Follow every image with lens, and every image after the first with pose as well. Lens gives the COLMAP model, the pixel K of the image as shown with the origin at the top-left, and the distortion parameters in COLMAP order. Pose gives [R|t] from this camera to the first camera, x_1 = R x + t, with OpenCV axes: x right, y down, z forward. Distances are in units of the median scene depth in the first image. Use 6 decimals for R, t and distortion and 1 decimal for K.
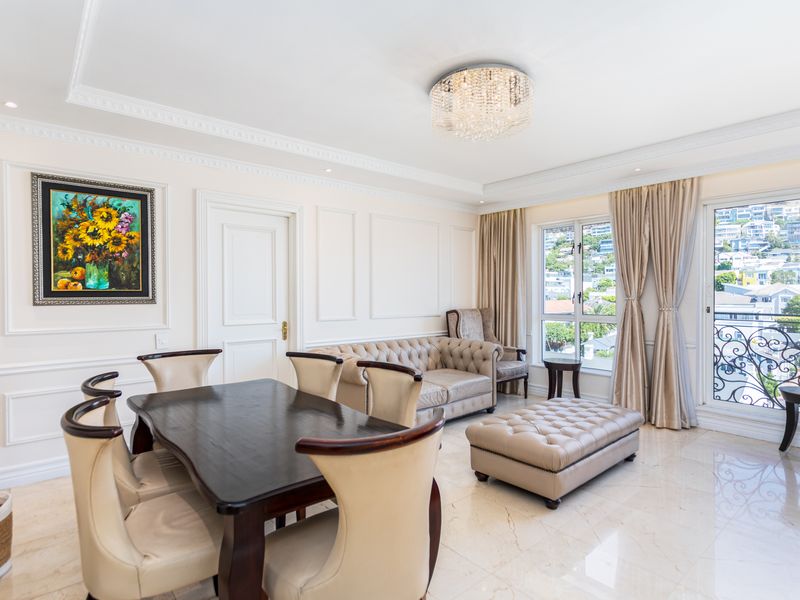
lens RADIAL K [[437.5, 0, 403.4], [0, 437.5, 301.3], [0, 0, 1]] dist [0.003470, 0.001107]
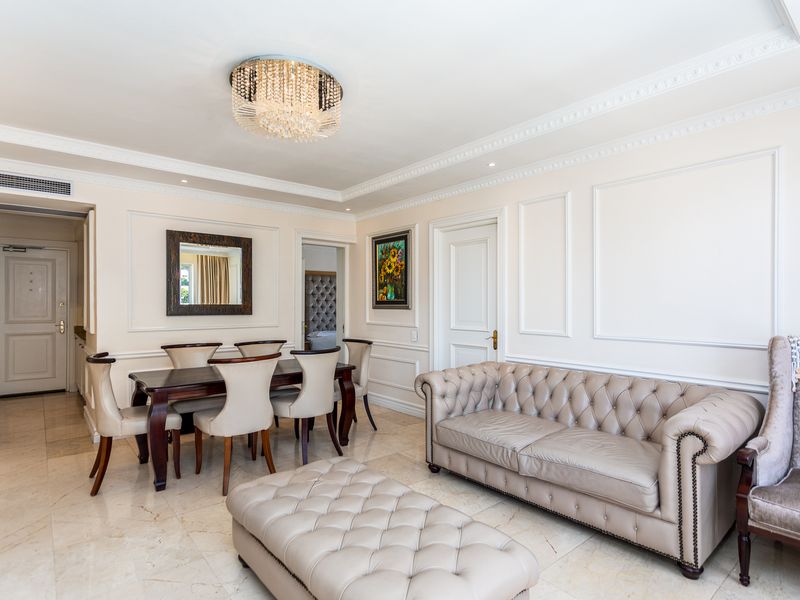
lens RADIAL K [[437.5, 0, 403.4], [0, 437.5, 301.3], [0, 0, 1]] dist [0.003470, 0.001107]
pose [[0.002284, 0.002302, -0.999995, 0.913799], [-0.008457, 0.999962, 0.002283, -0.025499], [0.999962, 0.008452, 0.002303, 1.027564]]
